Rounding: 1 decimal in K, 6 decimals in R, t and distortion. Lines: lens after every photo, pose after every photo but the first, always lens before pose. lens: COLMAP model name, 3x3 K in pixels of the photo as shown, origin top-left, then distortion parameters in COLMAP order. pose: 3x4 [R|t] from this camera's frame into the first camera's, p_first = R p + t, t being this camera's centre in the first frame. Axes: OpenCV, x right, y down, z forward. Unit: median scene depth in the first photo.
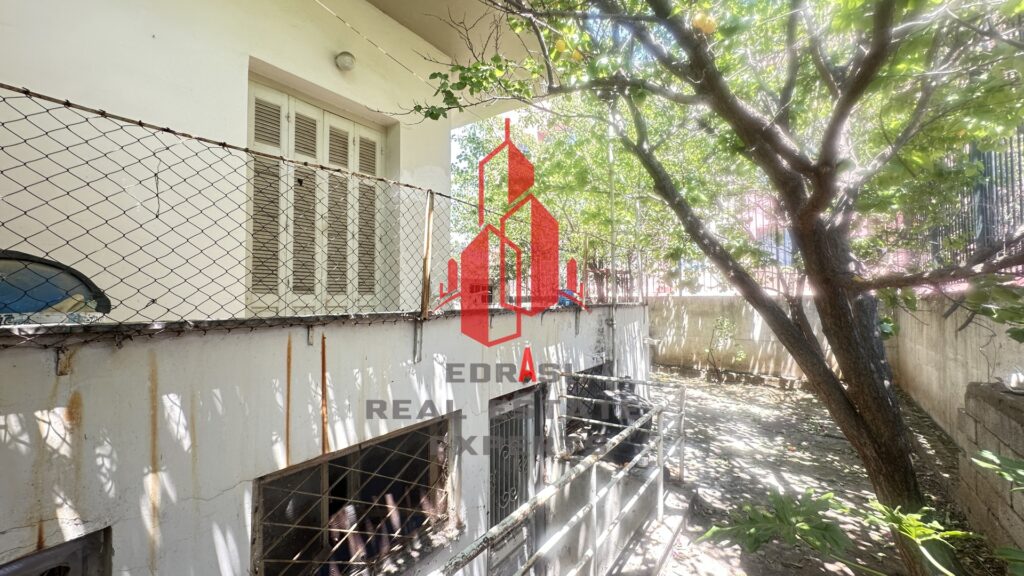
lens RADIAL K [[415.5, 0, 517.2], [0, 415.5, 291.9], [0, 0, 1]] dist [-0.006514, 0.001604]
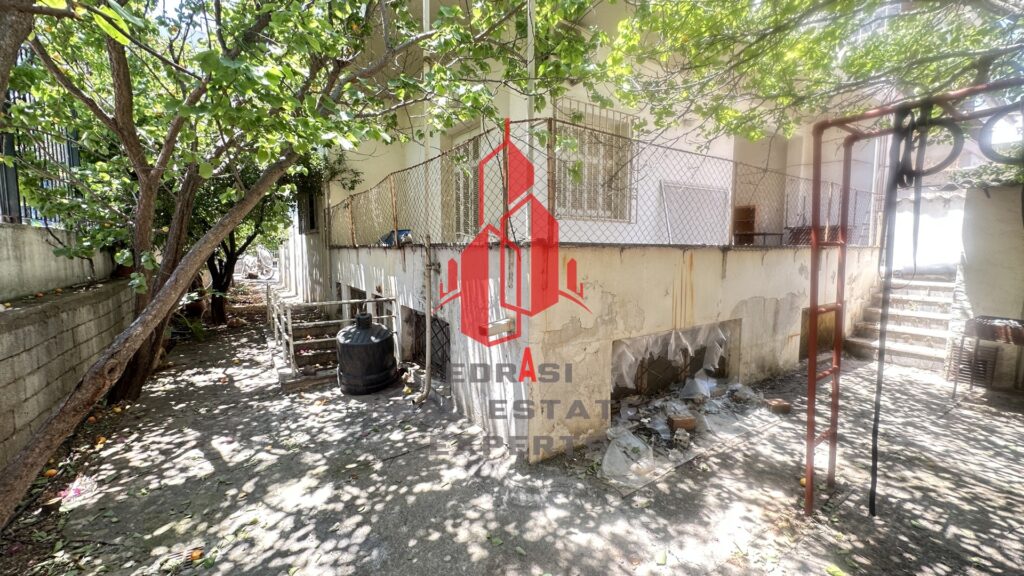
lens RADIAL K [[415.5, 0, 514.6], [0, 415.5, 285.4], [0, 0, 1]] dist [-0.006514, 0.001604]
pose [[-0.378308, 0.089806, -0.921313, 1.082976], [0.018473, 0.995817, 0.089483, 0.050316], [0.925495, 0.016833, -0.378385, 1.767506]]
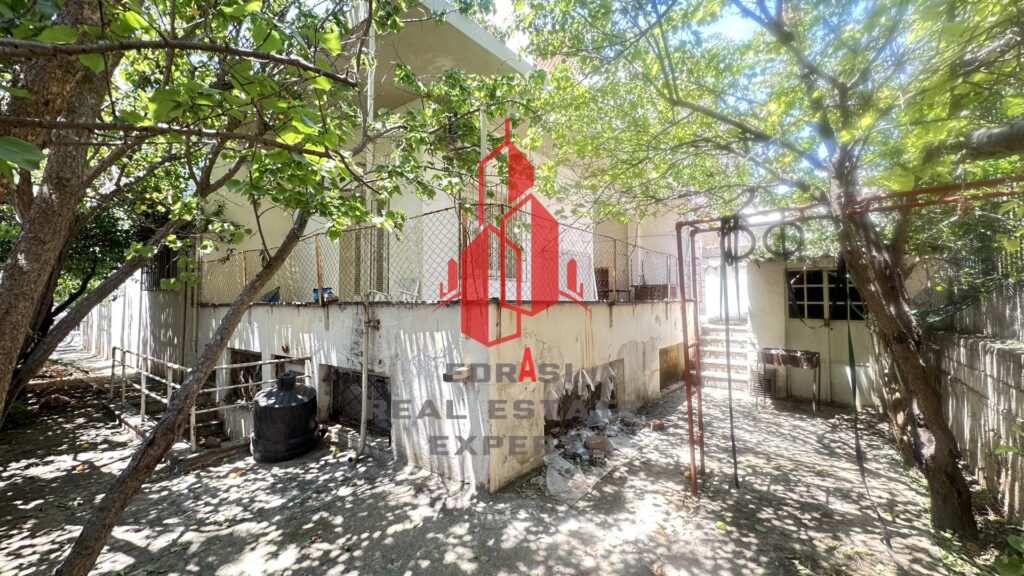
lens RADIAL K [[415.5, 0, 518.2], [0, 415.5, 291.2], [0, 0, 1]] dist [-0.006514, 0.001604]
pose [[-0.053207, -0.020240, -0.998378, 1.260386], [0.025879, 0.999431, -0.021640, 0.042333], [0.998248, -0.026988, -0.052653, 1.645003]]
